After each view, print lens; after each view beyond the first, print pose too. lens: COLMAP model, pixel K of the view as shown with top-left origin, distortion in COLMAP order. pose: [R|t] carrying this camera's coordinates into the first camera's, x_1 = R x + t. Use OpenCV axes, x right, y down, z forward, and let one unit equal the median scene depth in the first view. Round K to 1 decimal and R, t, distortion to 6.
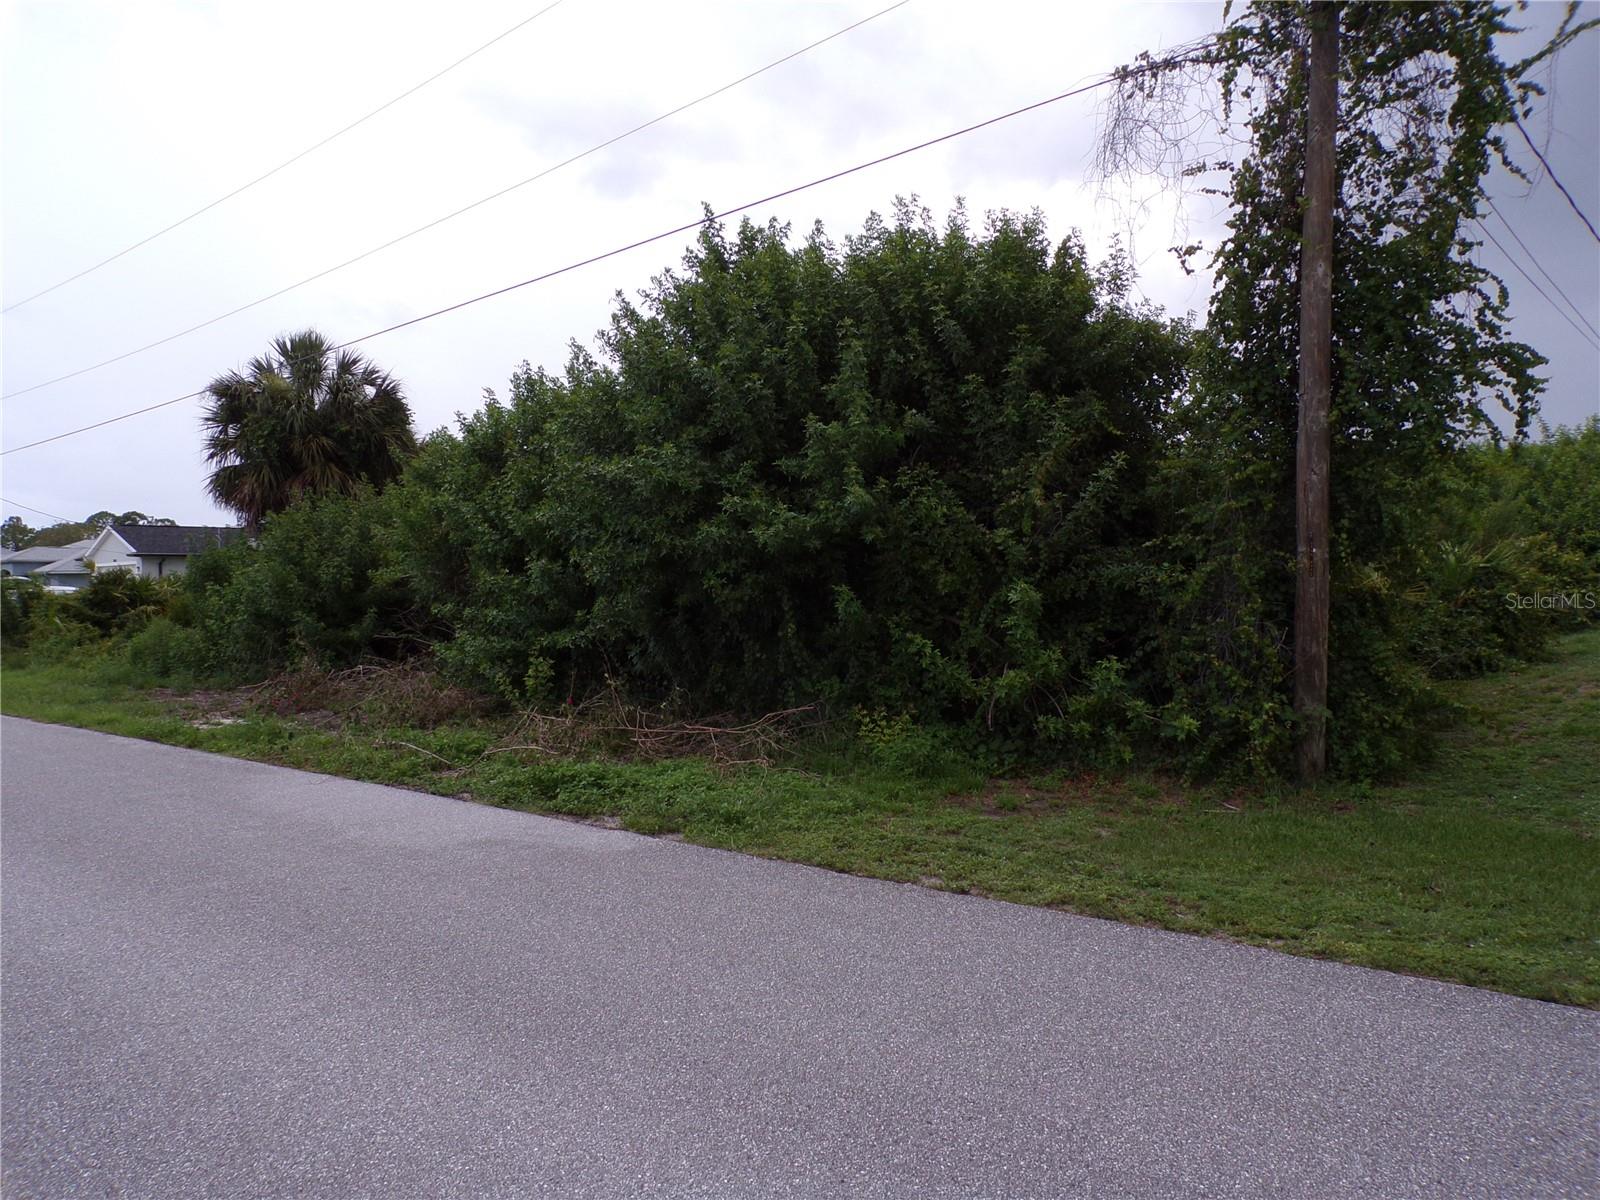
lens RADIAL K [[1091.1, 0, 797.8], [0, 1091.1, 598.2], [0, 0, 1]] dist [-0.004592, 0.008622]
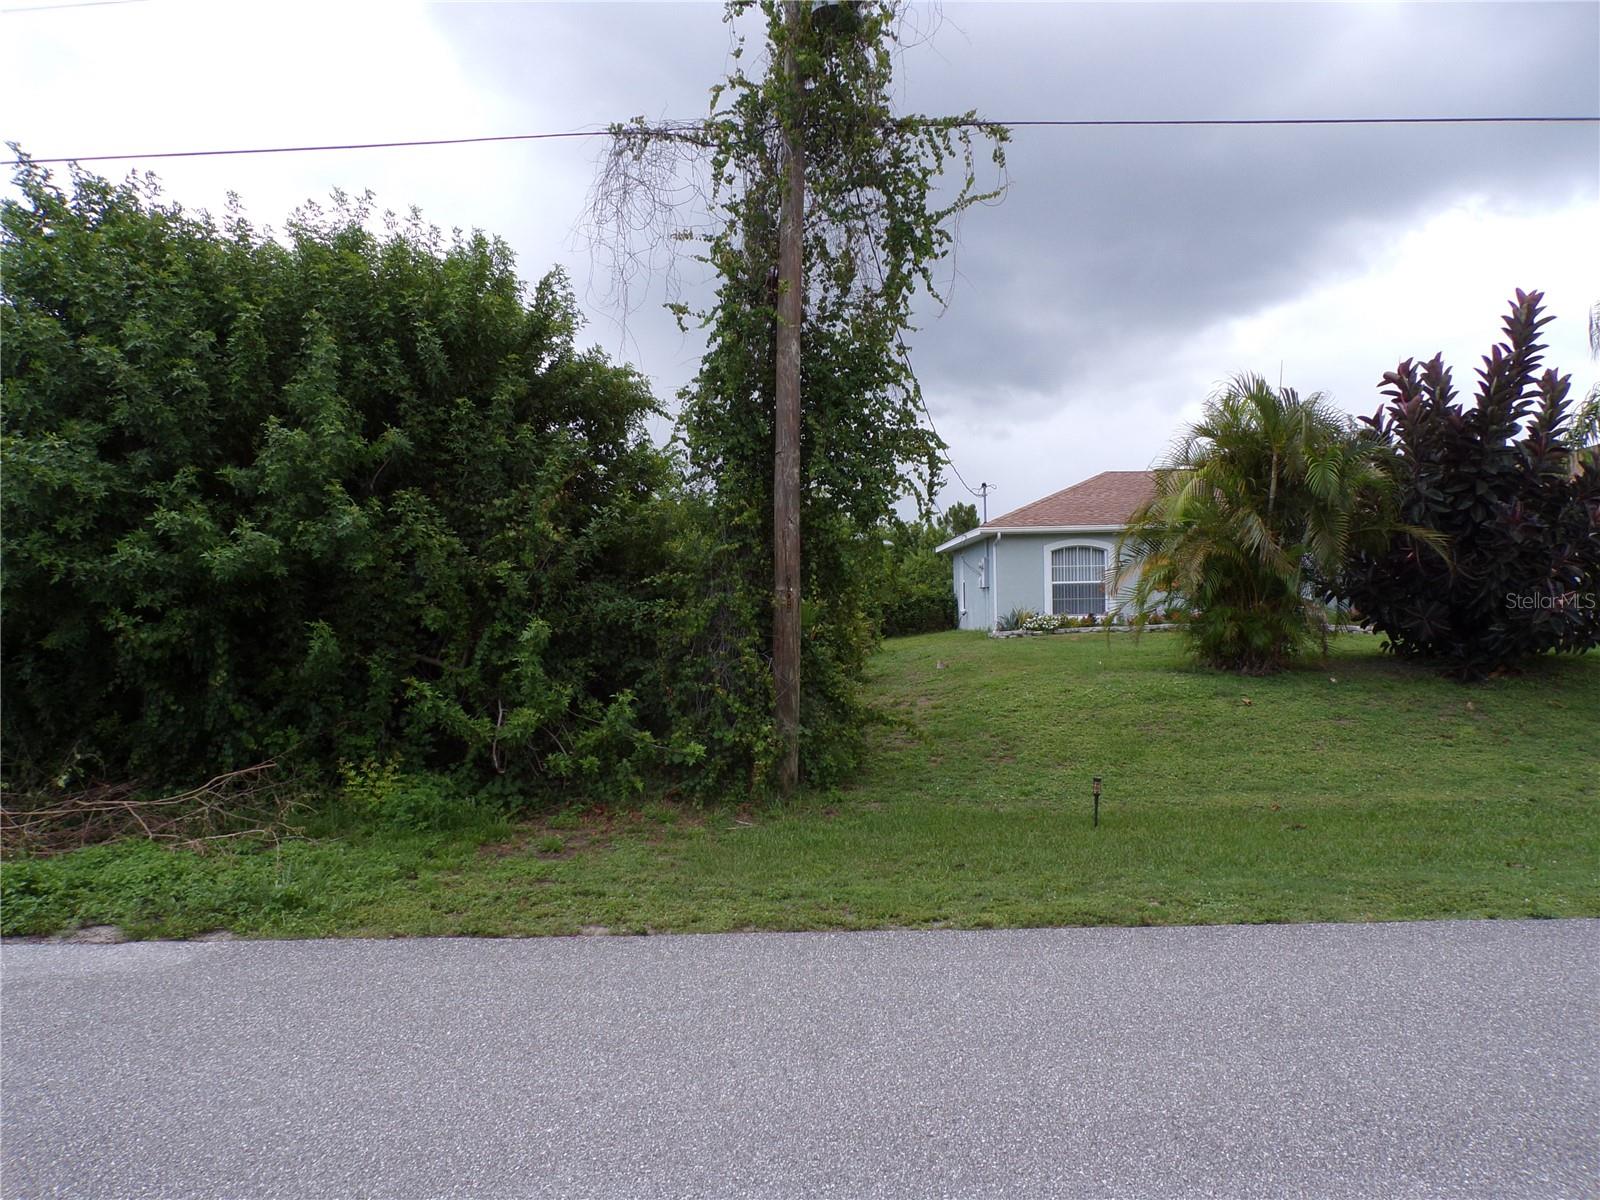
lens RADIAL K [[1091.1, 0, 797.8], [0, 1091.1, 598.2], [0, 0, 1]] dist [-0.004592, 0.008622]
pose [[0.785037, 0.014374, 0.619282, -0.212243], [0.008685, 0.999377, -0.034205, 0.004030], [-0.619388, 0.032230, 0.784423, 0.090191]]
